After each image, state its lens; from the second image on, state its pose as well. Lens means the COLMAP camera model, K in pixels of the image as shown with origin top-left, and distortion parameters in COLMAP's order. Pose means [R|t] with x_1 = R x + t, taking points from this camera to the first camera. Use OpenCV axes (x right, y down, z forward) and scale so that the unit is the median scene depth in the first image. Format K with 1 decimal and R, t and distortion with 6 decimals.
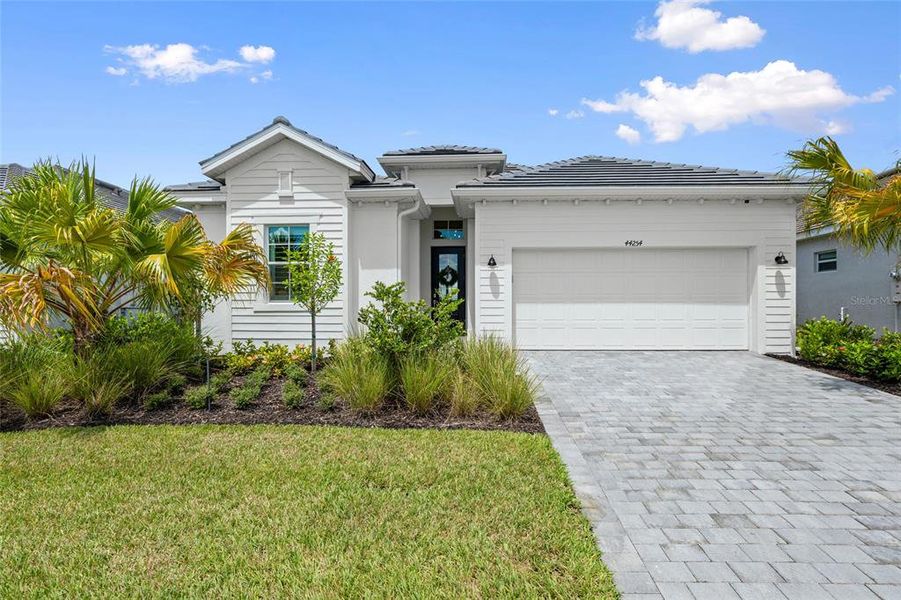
lens RADIAL K [[420.0, 0, 459.7], [0, 420.0, 301.1], [0, 0, 1]] dist [-0.010480, 0.000539]
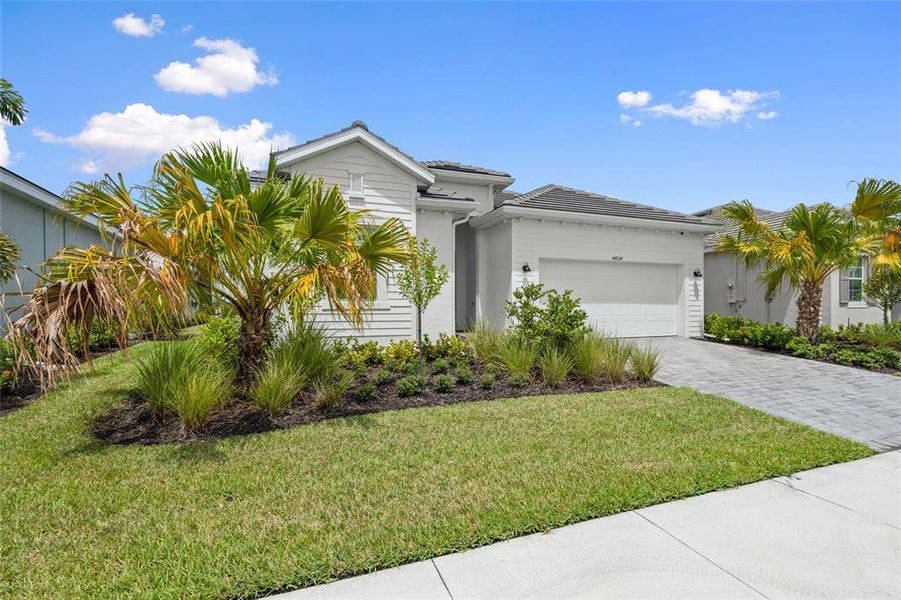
lens RADIAL K [[420.0, 0, 459.7], [0, 420.0, 301.1], [0, 0, 1]] dist [-0.010480, 0.000539]
pose [[0.921727, 0.004912, 0.387807, -0.578455], [-0.000659, 0.999938, -0.011098, 0.014103], [-0.387838, 0.009974, 0.921674, -0.041531]]
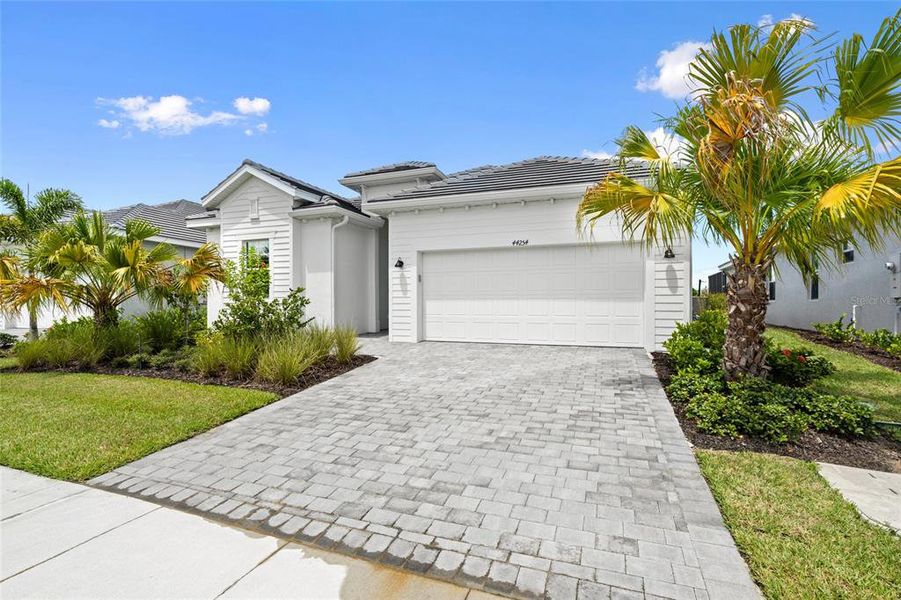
lens RADIAL K [[420.0, 0, 459.7], [0, 420.0, 301.1], [0, 0, 1]] dist [-0.010480, 0.000539]
pose [[0.951065, 0.000021, -0.308991, 0.603562], [-0.000063, 1.000000, -0.000125, 0.009205], [0.308991, 0.000138, 0.951065, -0.051973]]
